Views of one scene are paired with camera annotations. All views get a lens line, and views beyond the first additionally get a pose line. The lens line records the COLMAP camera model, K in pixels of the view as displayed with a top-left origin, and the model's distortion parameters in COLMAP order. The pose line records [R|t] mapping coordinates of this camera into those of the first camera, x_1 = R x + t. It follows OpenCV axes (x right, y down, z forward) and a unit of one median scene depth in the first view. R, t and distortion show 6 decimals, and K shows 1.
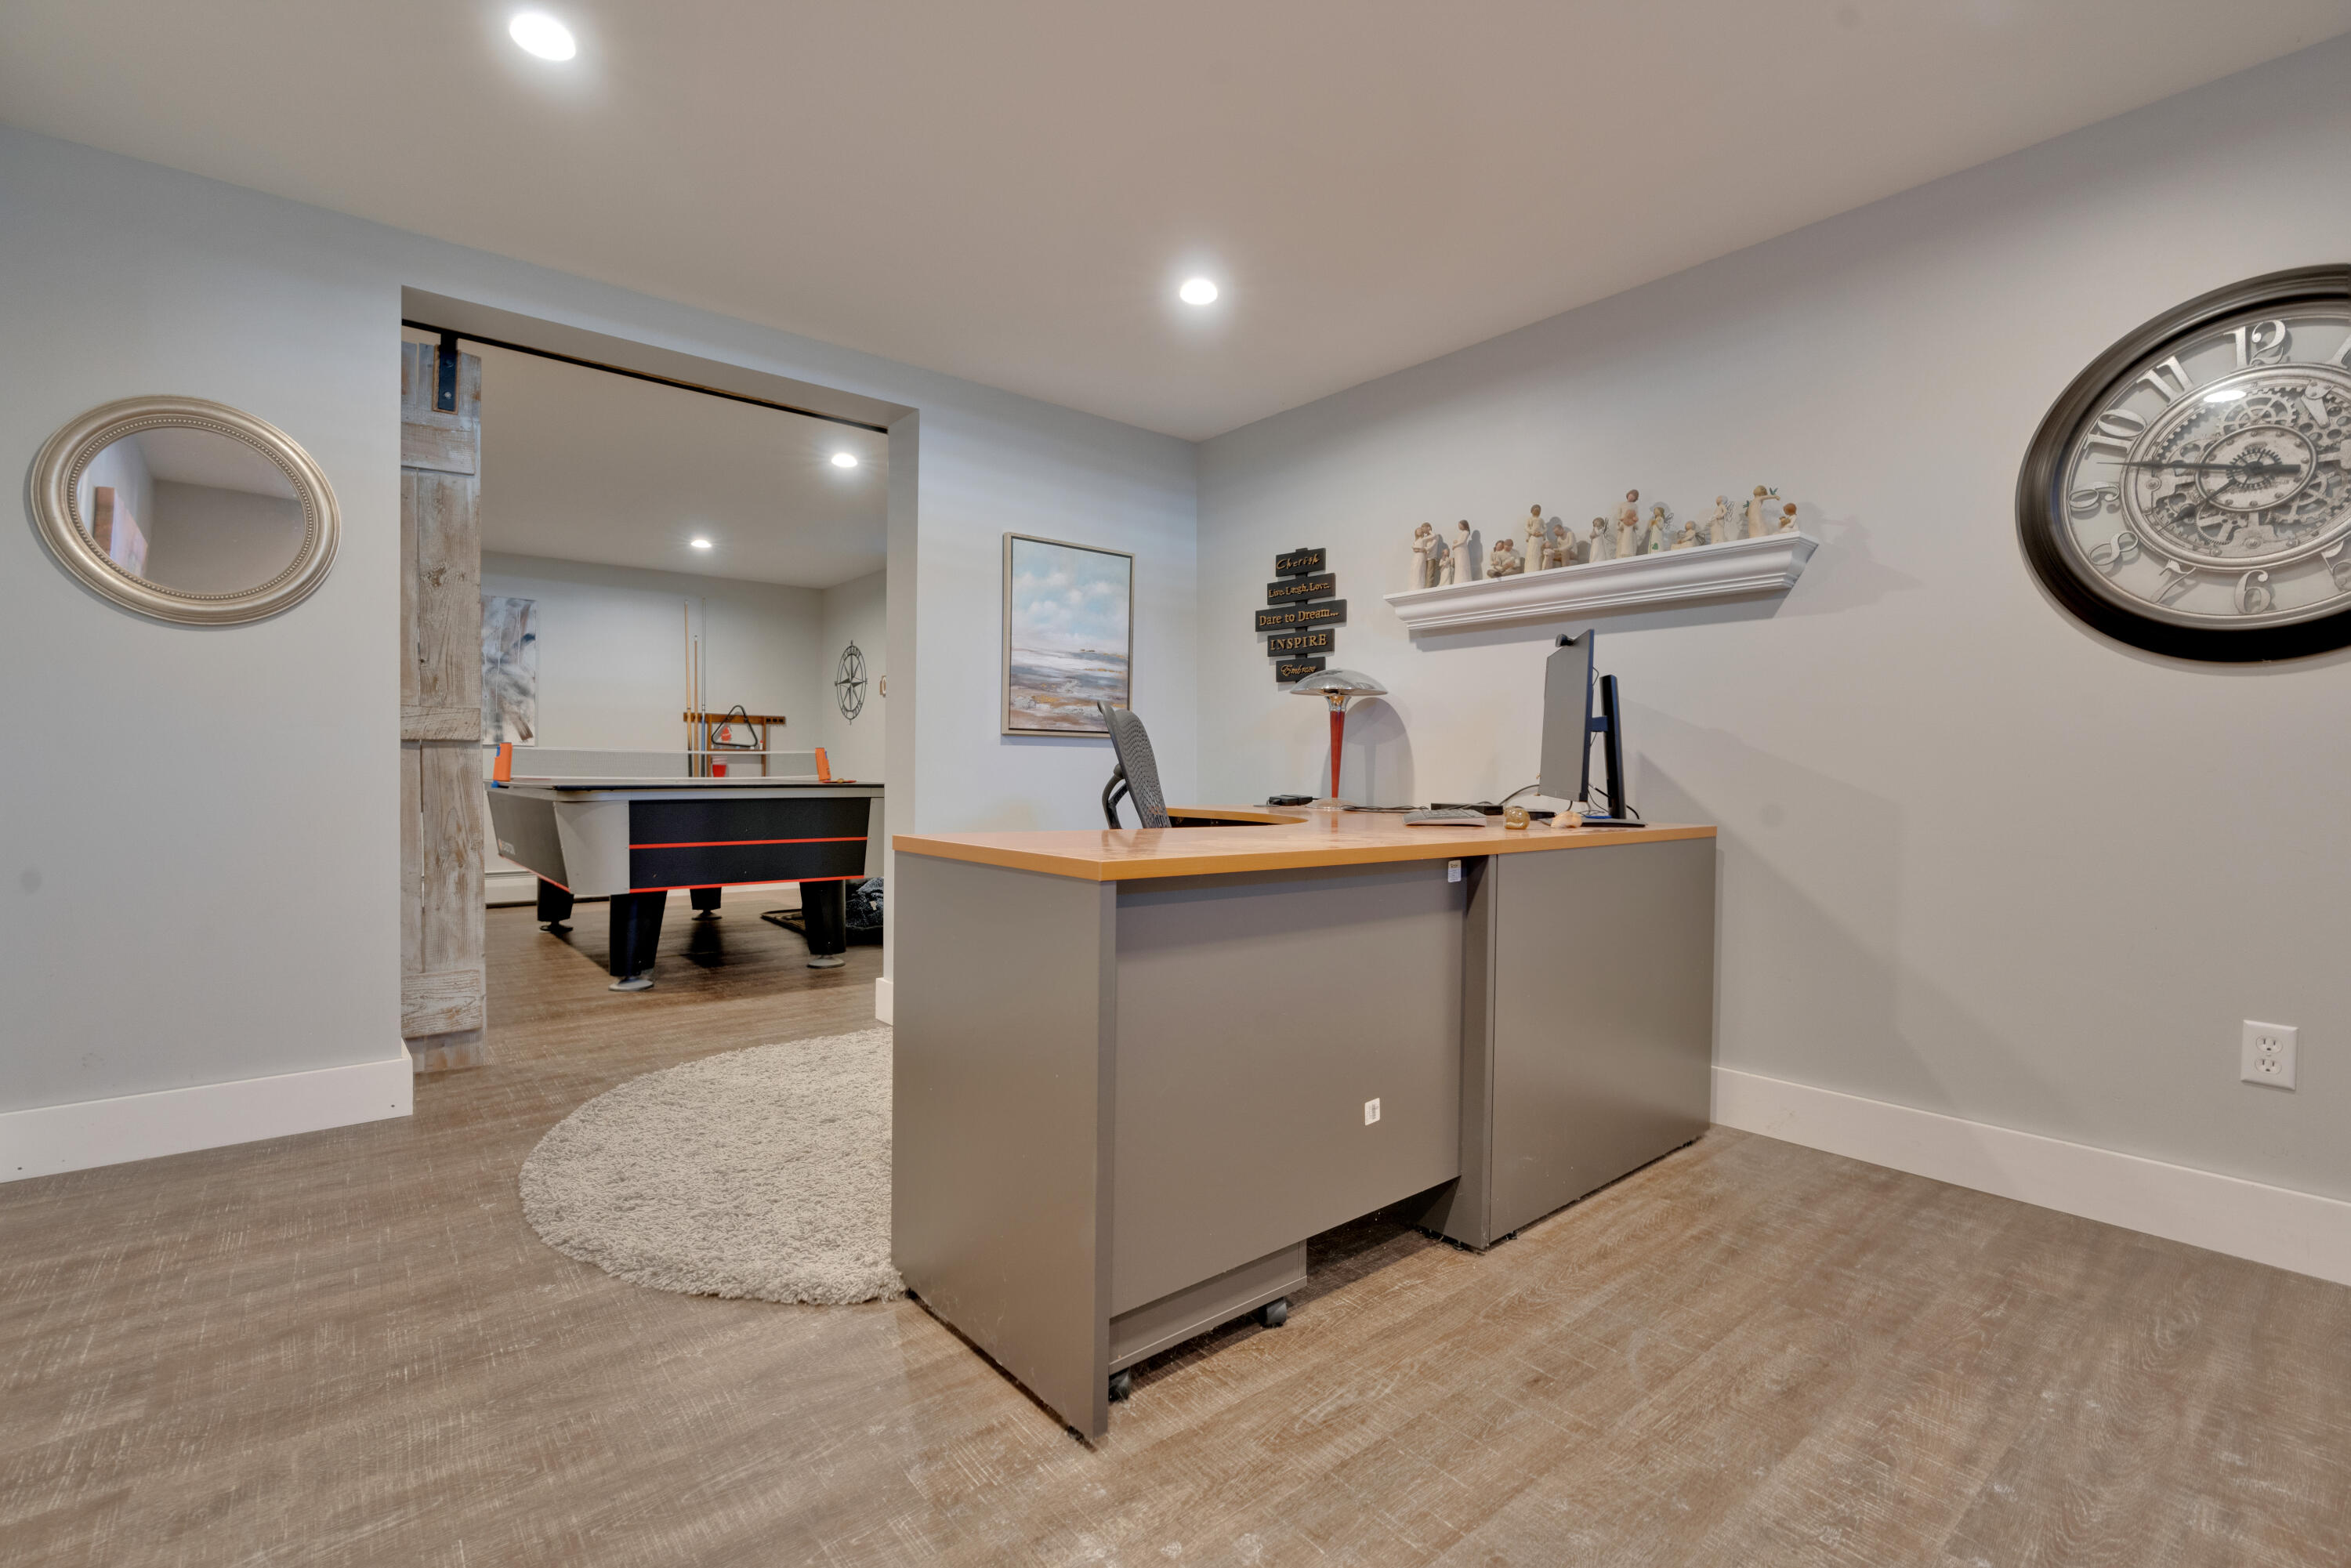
lens RADIAL K [[1052.4, 0, 1186.2], [0, 1052.4, 778.5], [0, 0, 1]] dist [-0.002508, -0.000105]
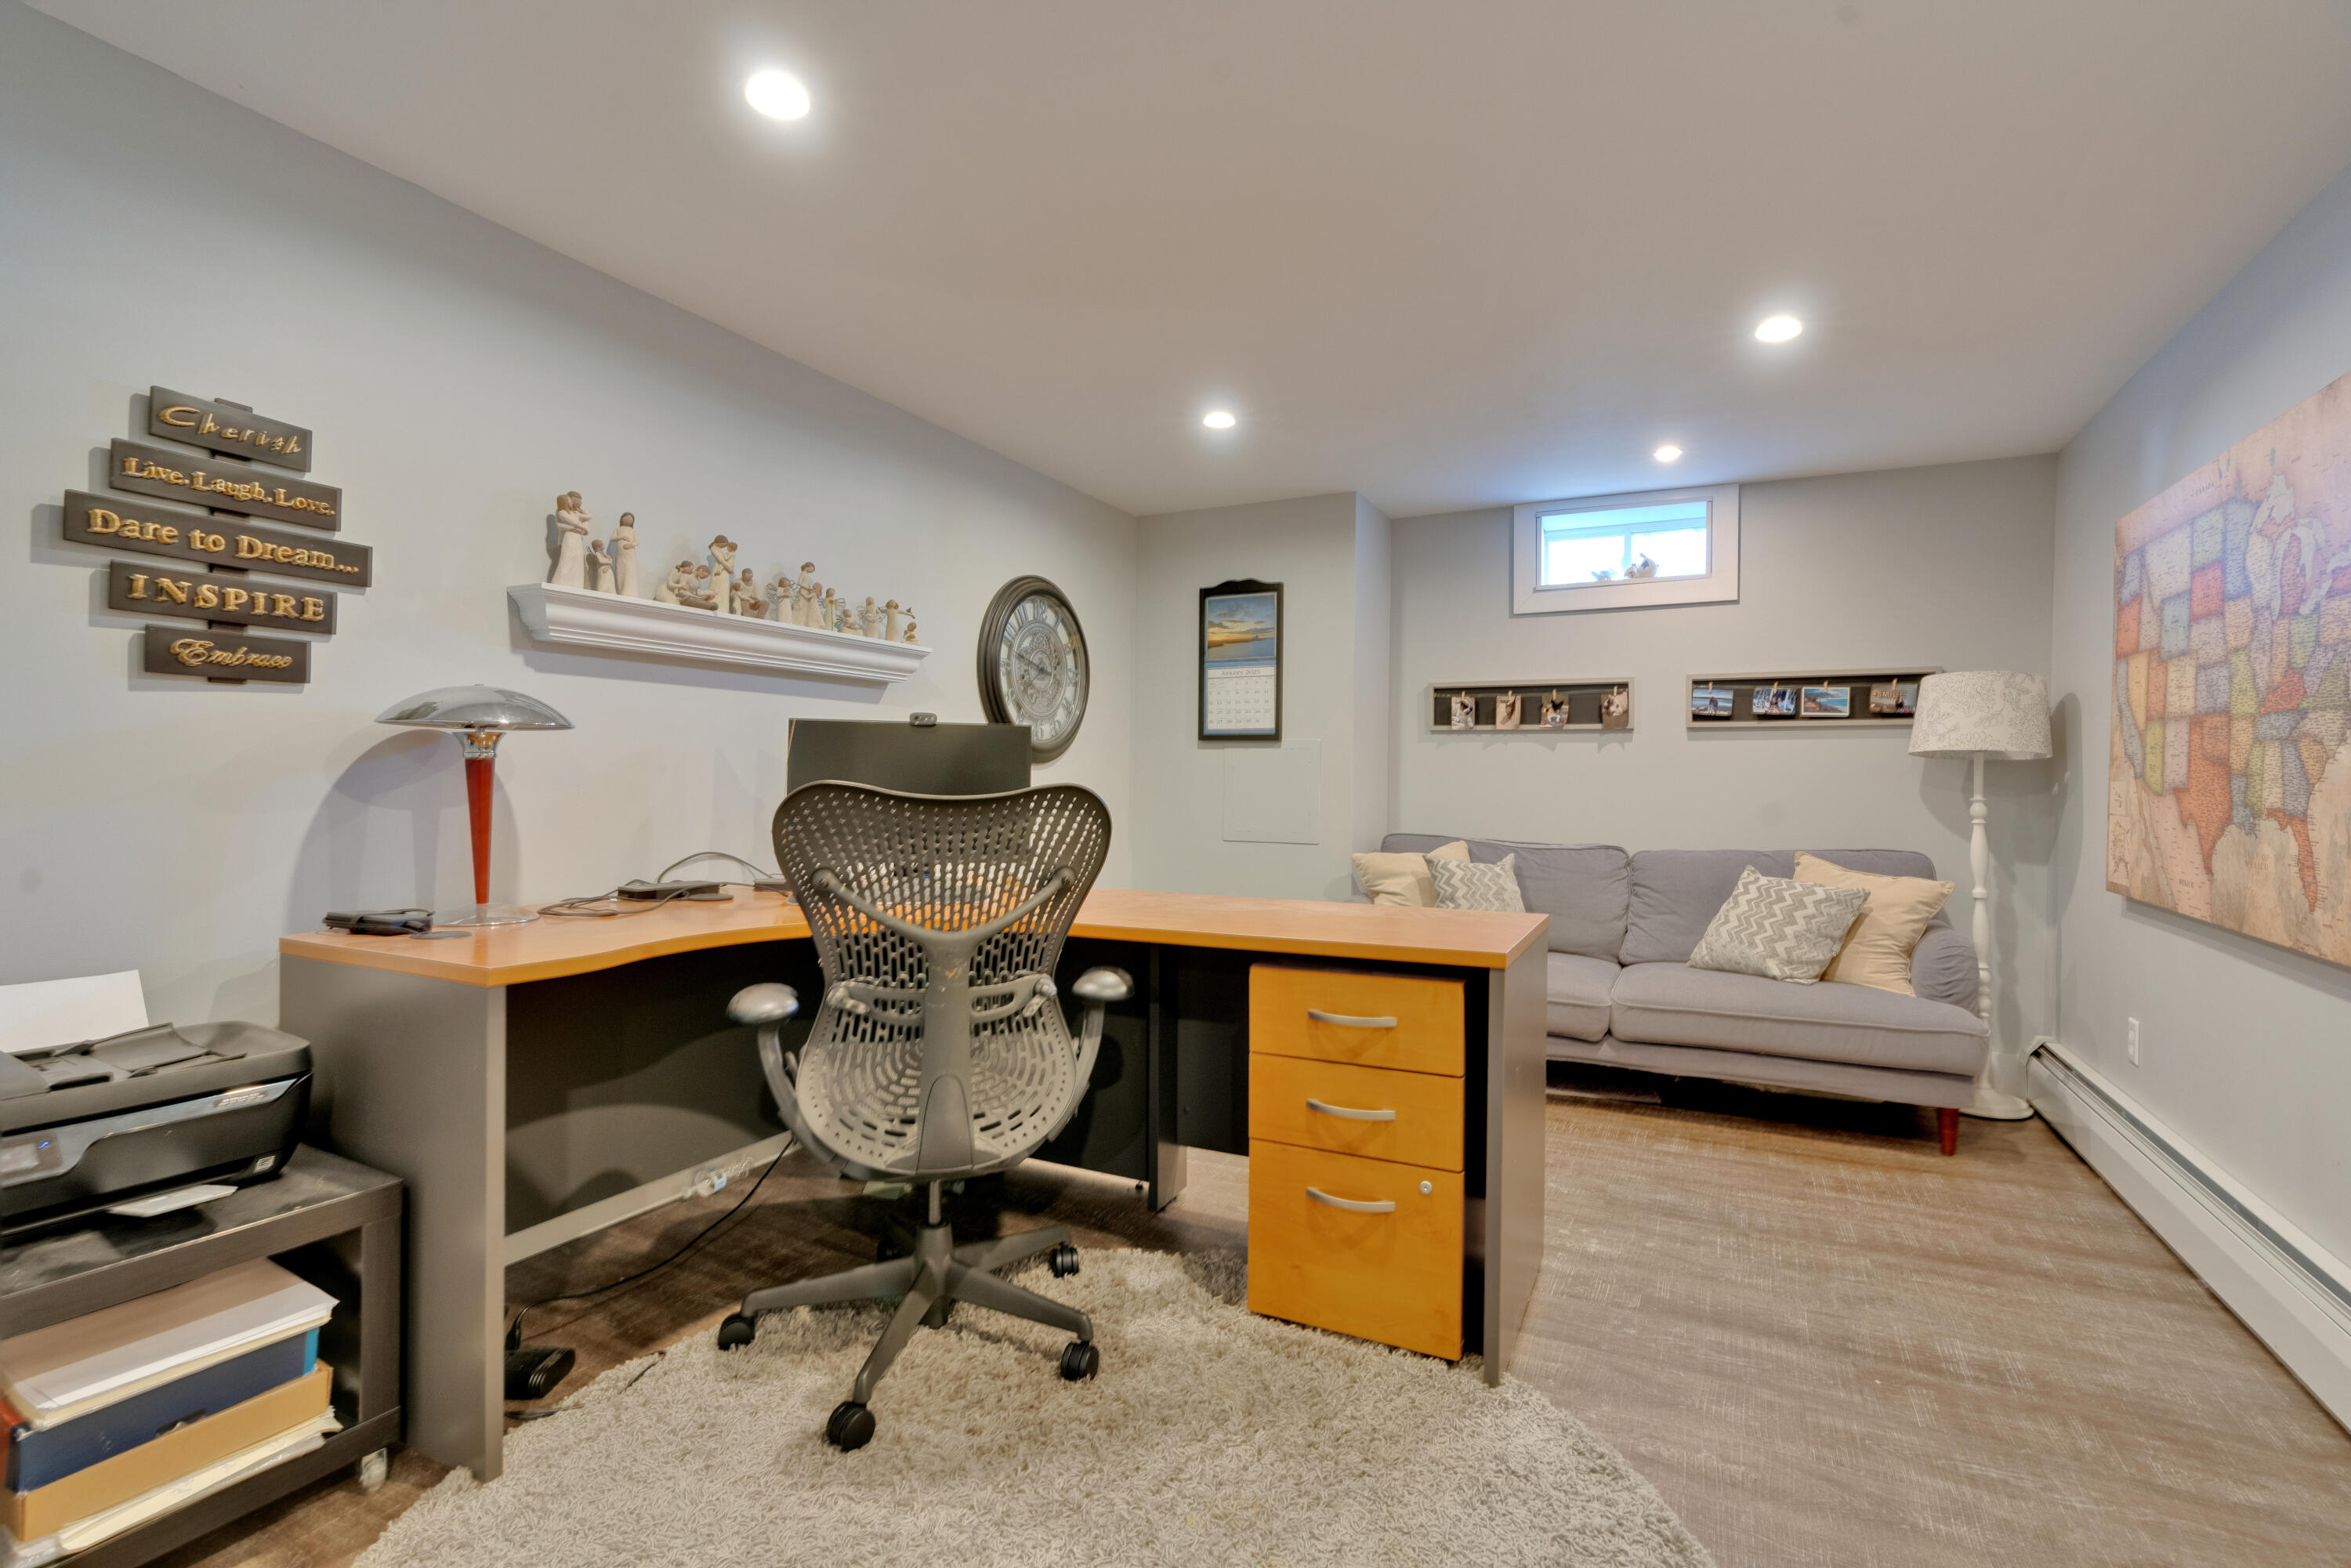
lens RADIAL K [[1052.4, 0, 1186.6], [0, 1052.4, 785.6], [0, 0, 1]] dist [-0.002508, -0.000105]
pose [[-0.400681, -0.022739, 0.915936, -0.522537], [-0.008491, 0.999741, 0.021105, -0.060733], [-0.916178, 0.000679, -0.400770, 0.823161]]
